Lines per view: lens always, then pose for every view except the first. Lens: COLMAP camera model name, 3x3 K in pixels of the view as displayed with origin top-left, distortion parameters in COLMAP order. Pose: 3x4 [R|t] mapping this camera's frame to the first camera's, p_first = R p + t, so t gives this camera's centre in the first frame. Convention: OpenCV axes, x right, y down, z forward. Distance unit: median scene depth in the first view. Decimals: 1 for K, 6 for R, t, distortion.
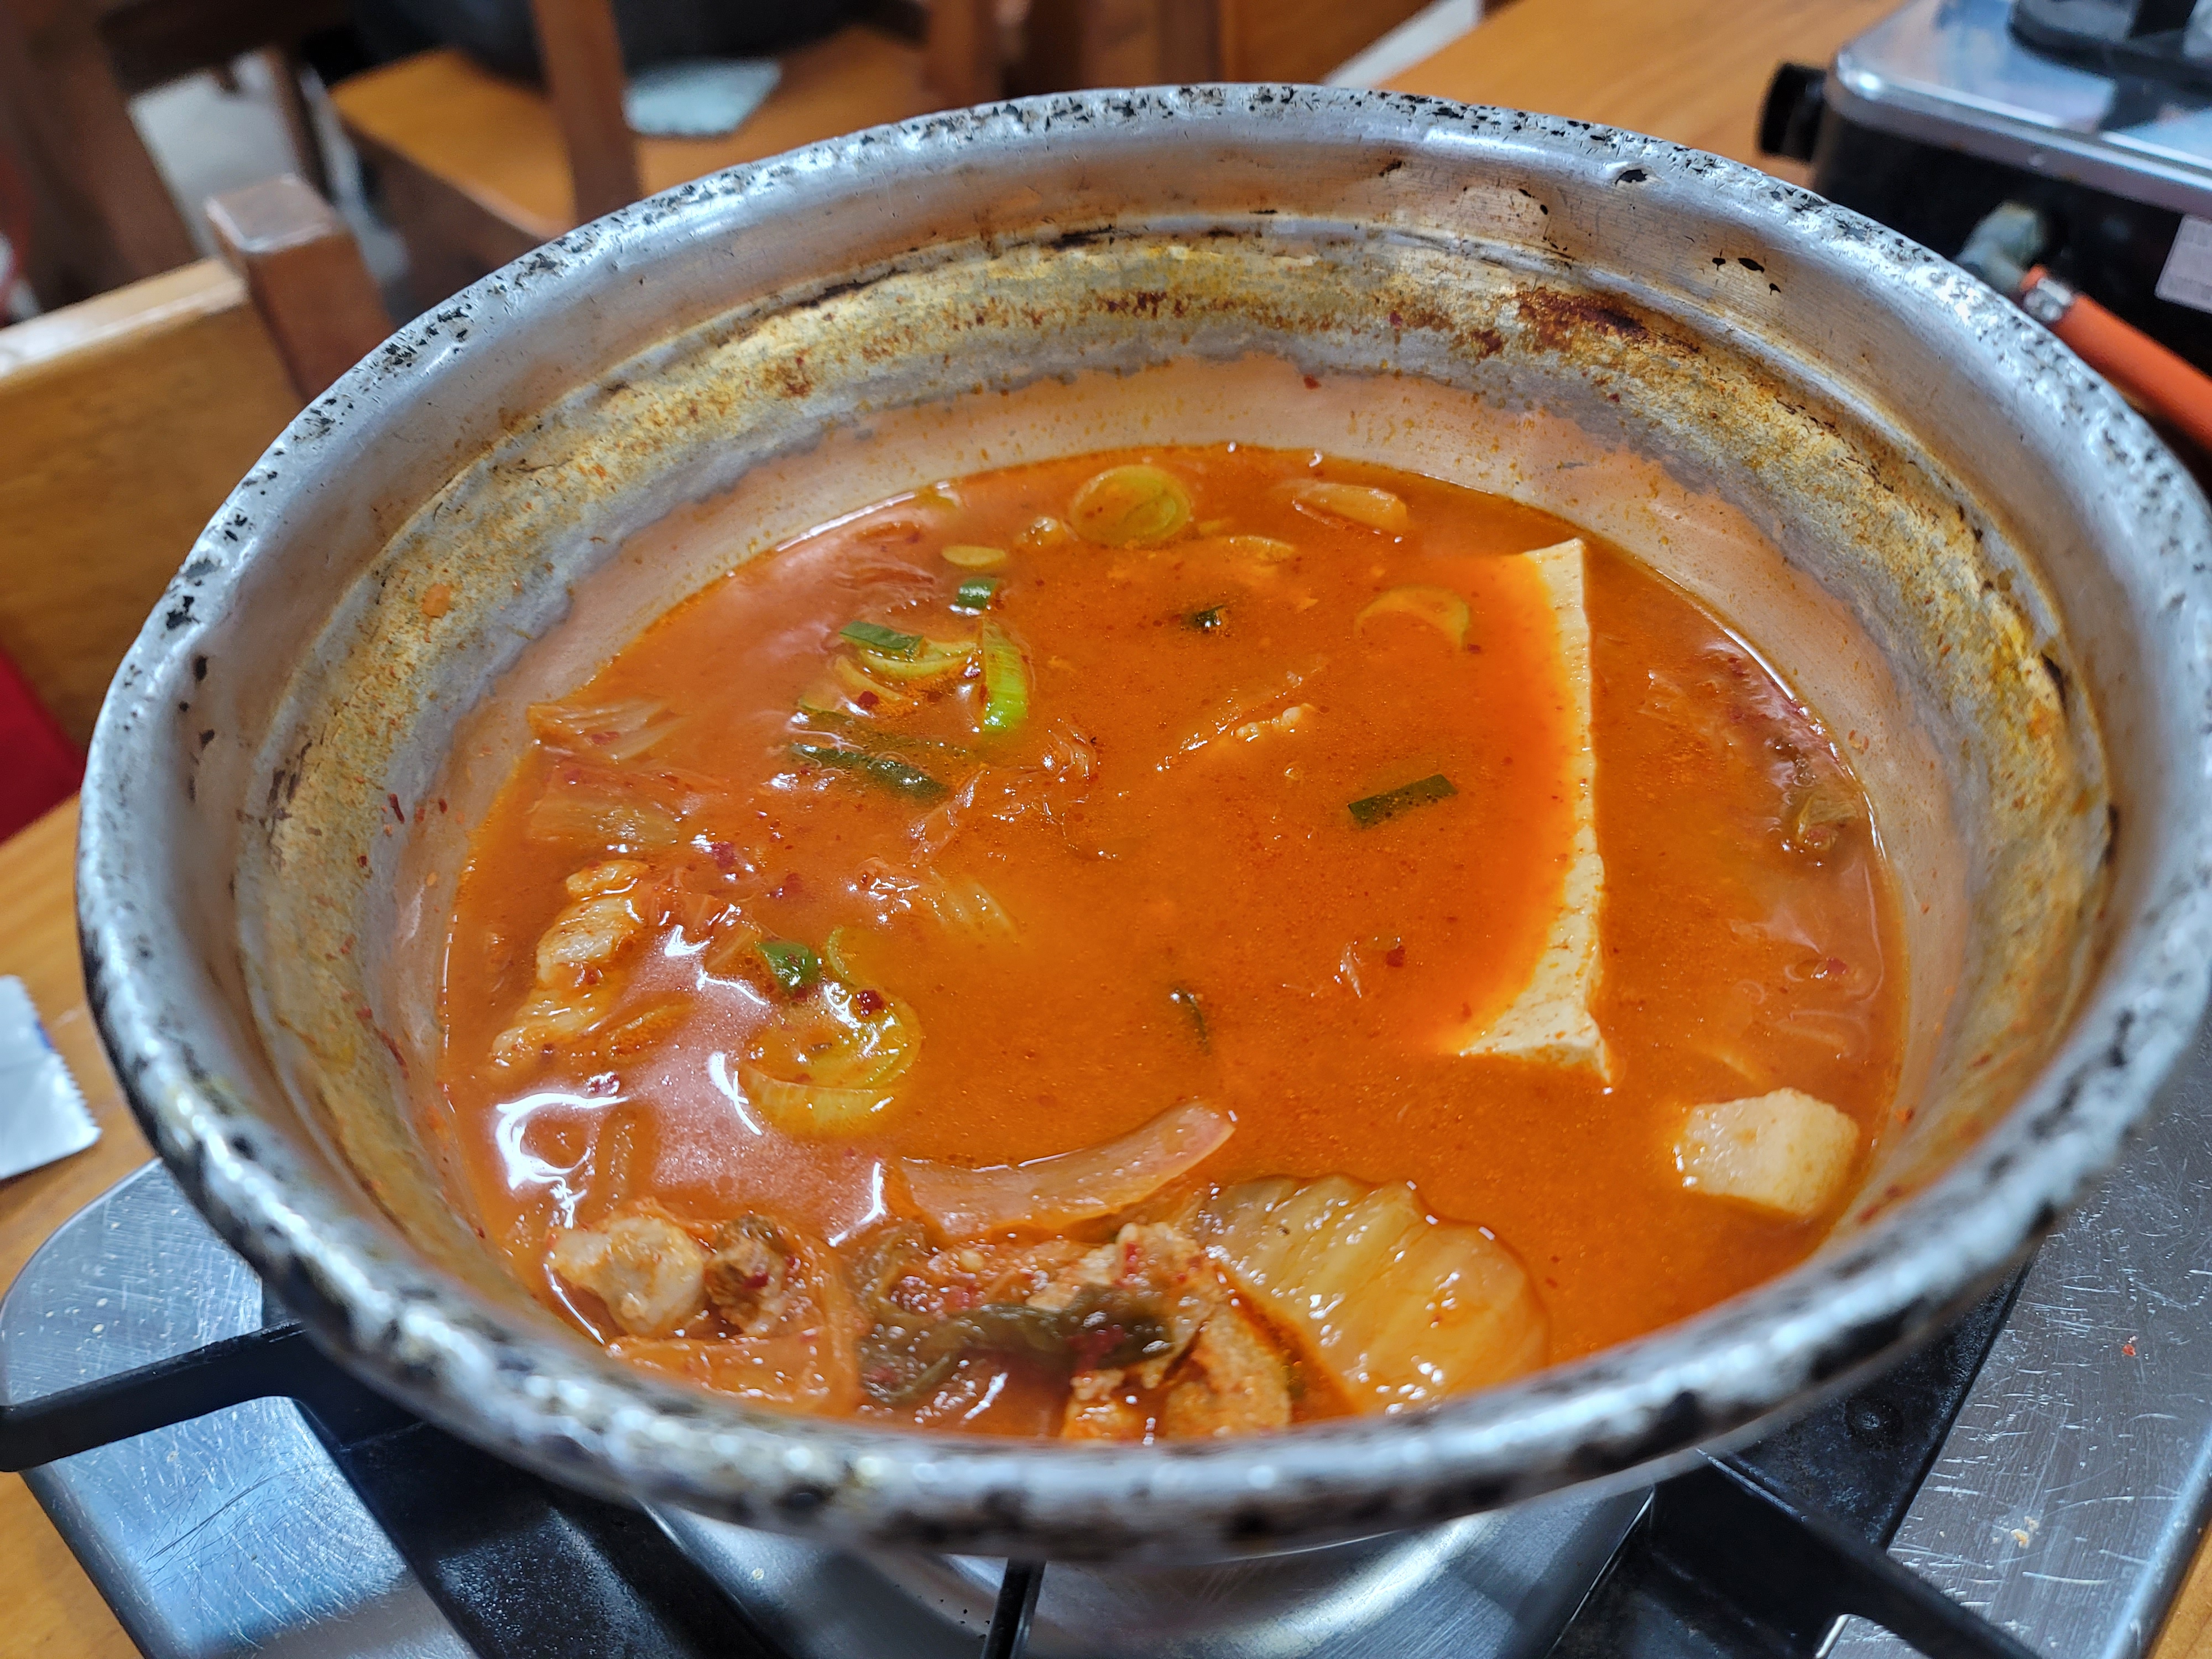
lens RADIAL K [[1832.4, 0, 1106.0], [0, 1832.4, 829.5], [0, 0, 1]] dist [0.002473, 0.018255]
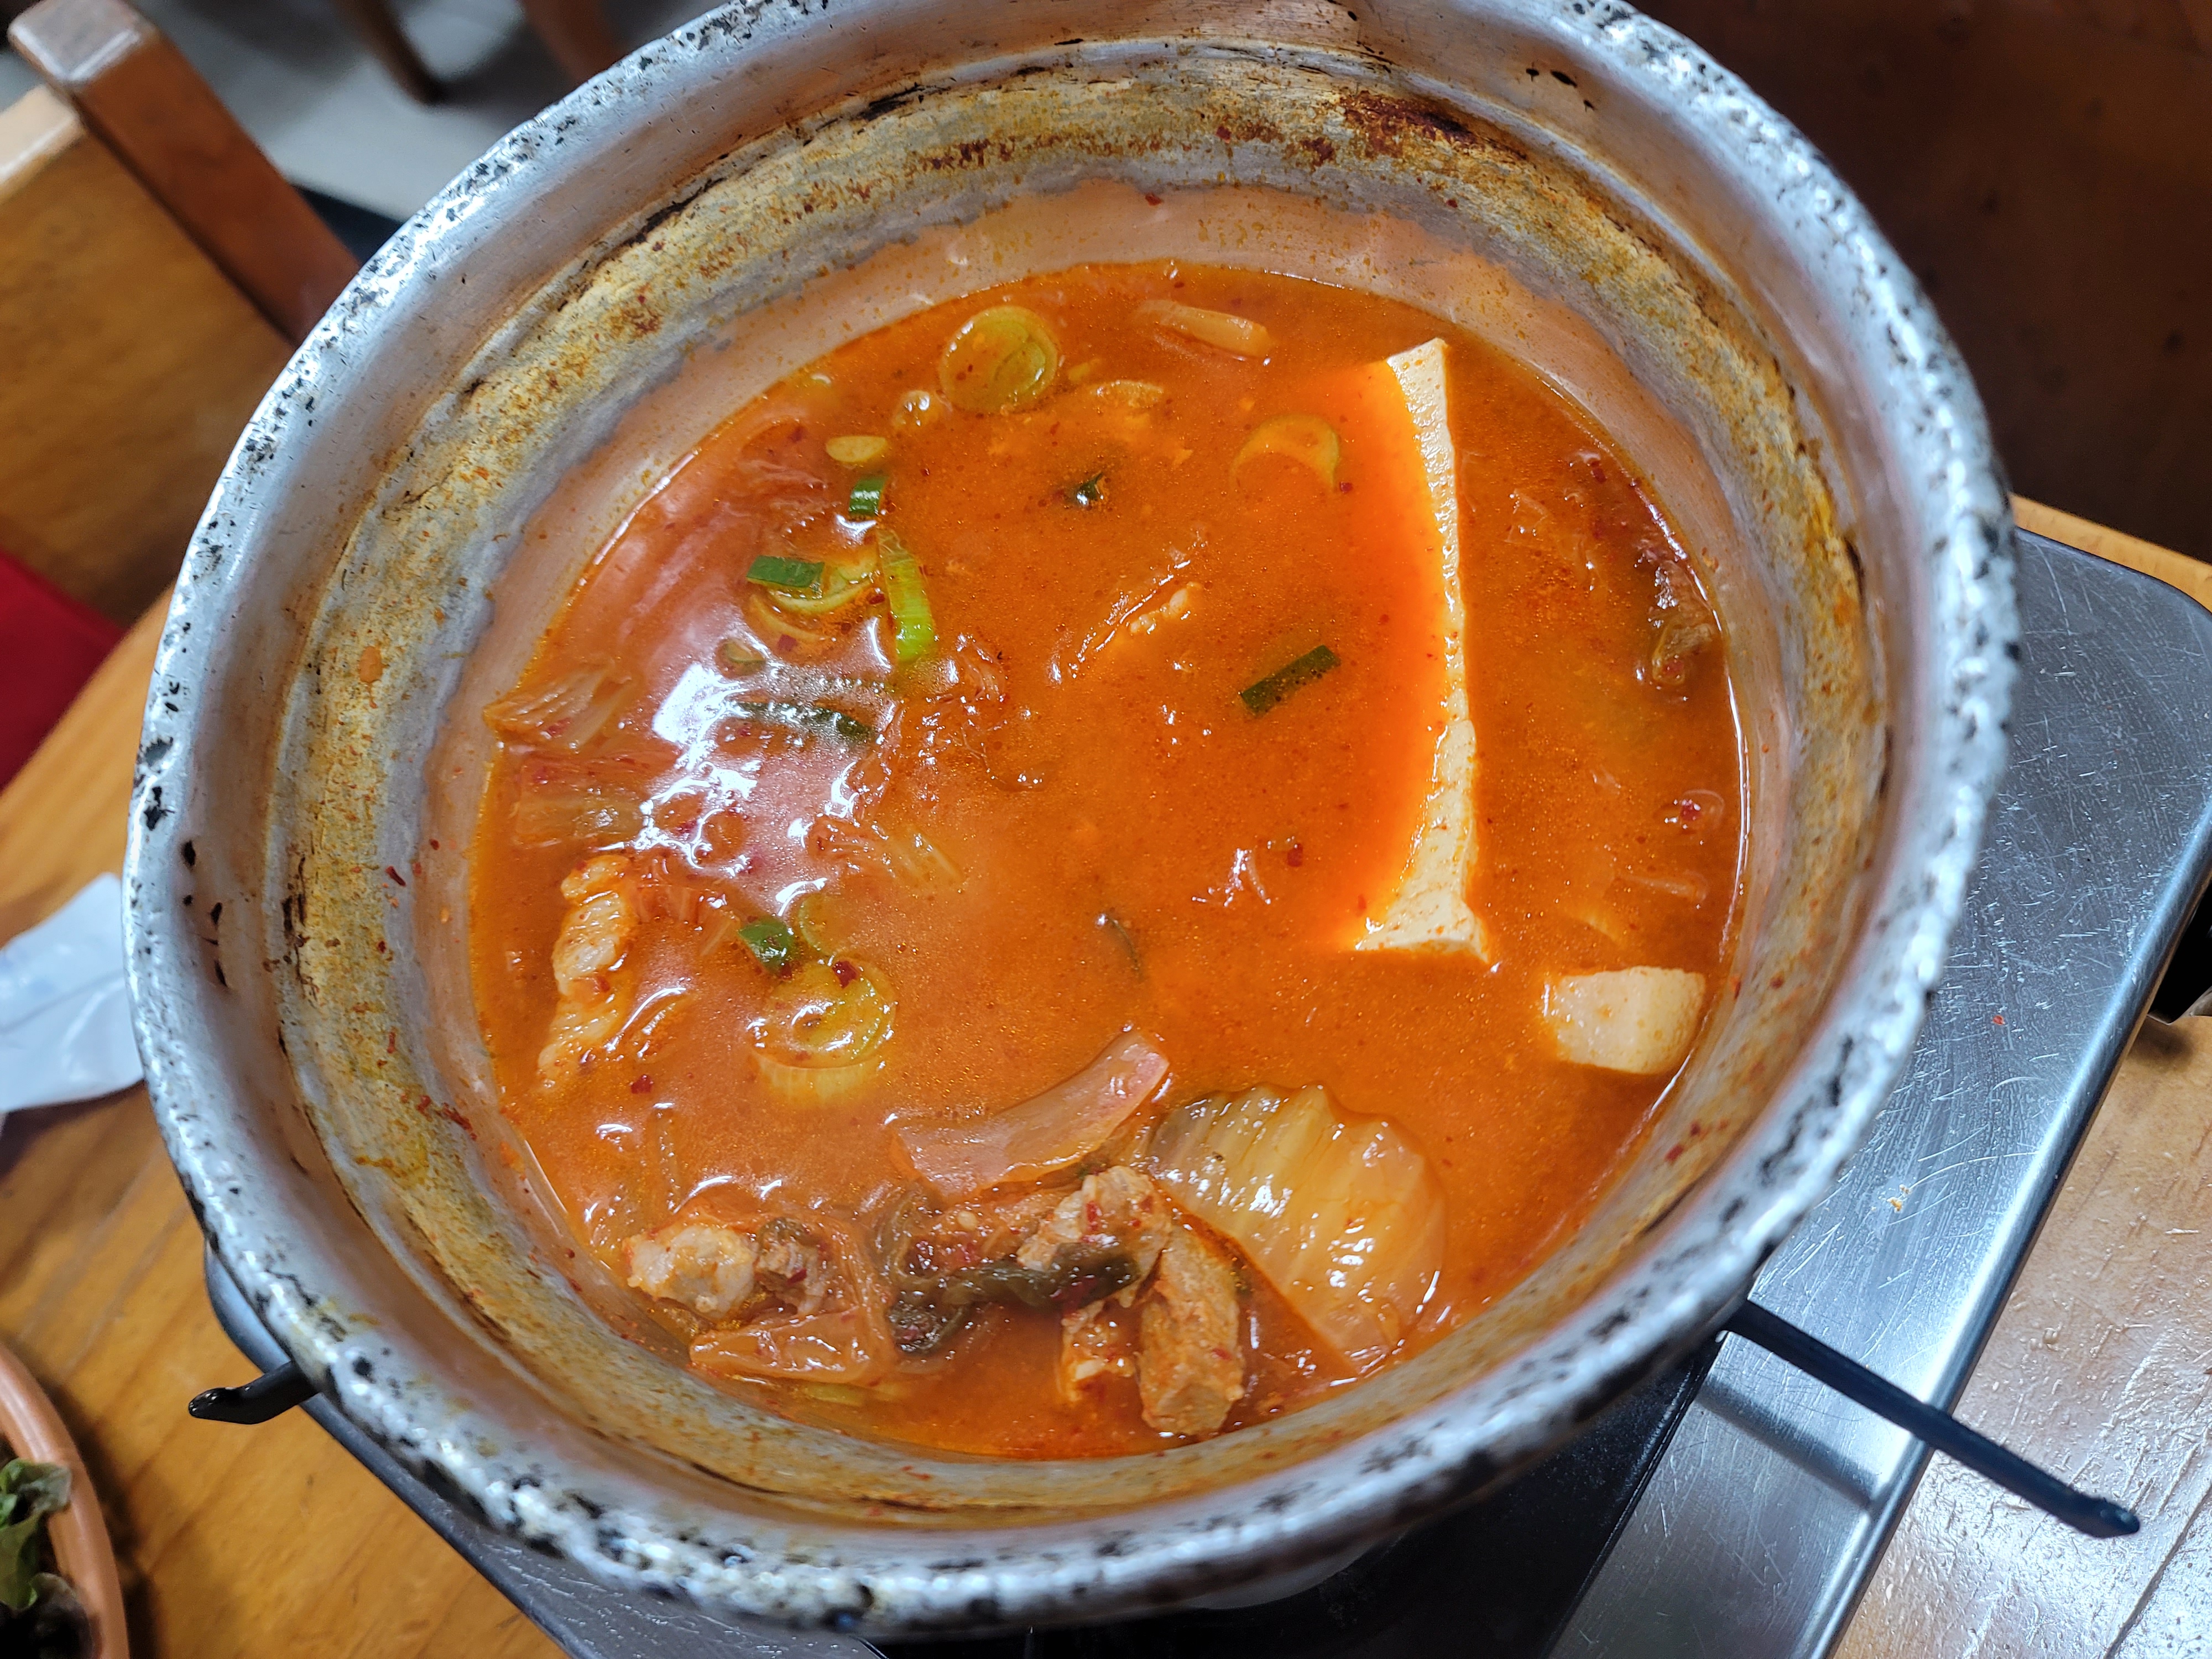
lens RADIAL K [[1856.2, 0, 1106.0], [0, 1856.2, 829.5], [0, 0, 1]] dist [-0.000067, 0.080328]
pose [[0.982326, -0.172796, -0.071952, 0.114386], [0.186868, 0.927475, 0.323838, -0.294152], [0.010776, -0.331560, 0.943372, -0.052706]]
